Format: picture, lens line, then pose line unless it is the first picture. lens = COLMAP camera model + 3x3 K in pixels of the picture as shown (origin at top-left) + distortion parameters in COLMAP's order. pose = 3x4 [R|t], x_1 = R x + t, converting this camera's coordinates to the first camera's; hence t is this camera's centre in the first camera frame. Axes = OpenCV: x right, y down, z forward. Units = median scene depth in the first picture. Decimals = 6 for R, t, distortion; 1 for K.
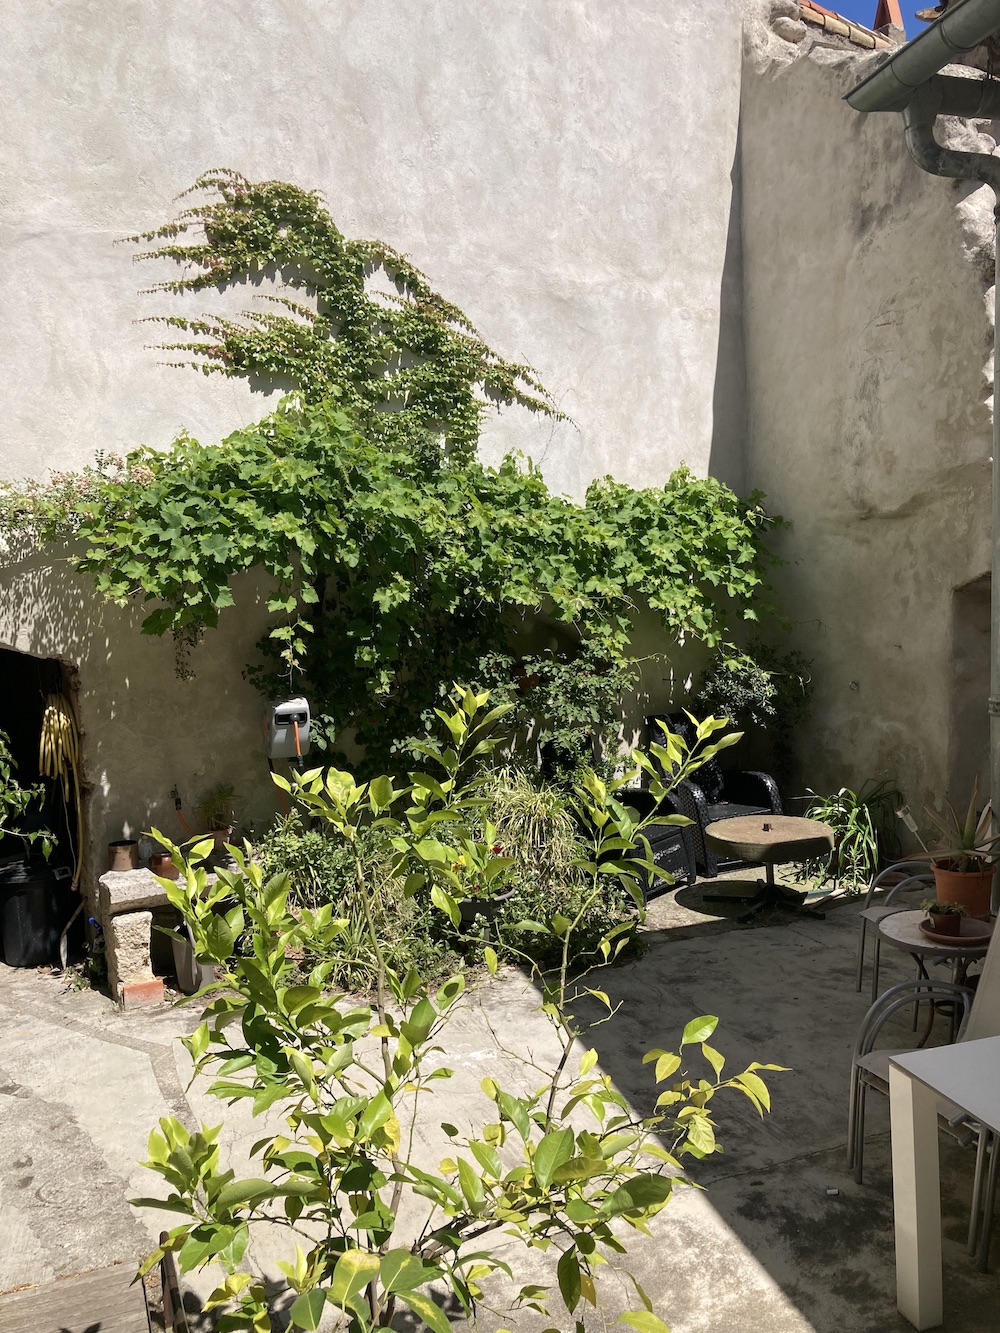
lens RADIAL K [[1099.0, 0, 546.6], [0, 1099.0, 663.4], [0, 0, 1]] dist [0.018502, -0.017459]
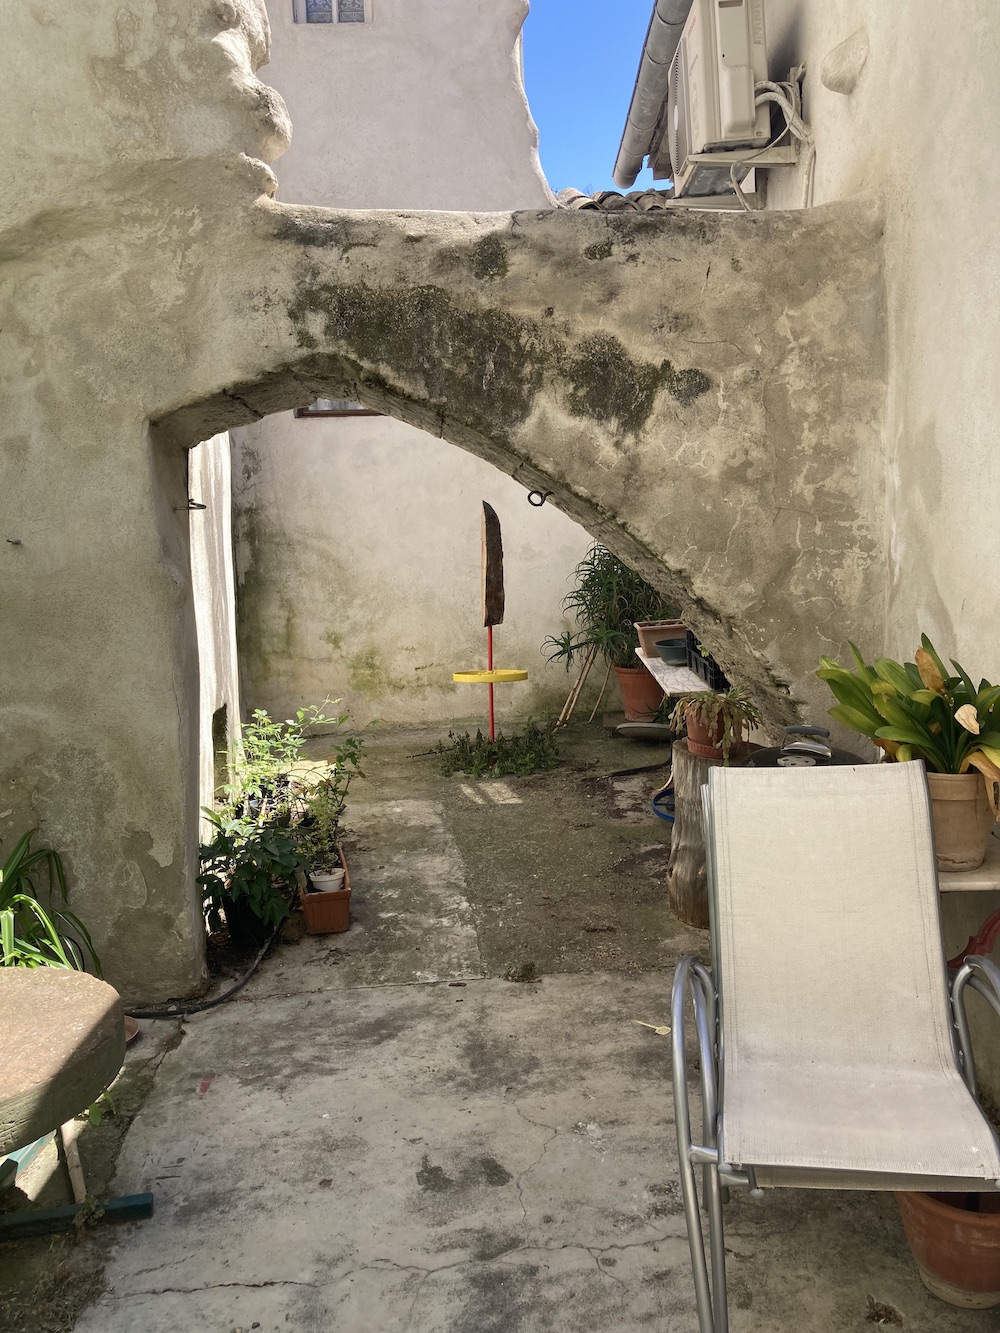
lens RADIAL K [[1099.0, 0, 499.8], [0, 1099.0, 665.6], [0, 0, 1]] dist [0.018502, -0.017459]
pose [[0.364048, -0.082803, 0.927692, -0.045669], [0.090212, 0.994492, 0.053364, 0.031680], [-0.927001, 0.064262, 0.369513, 0.676833]]
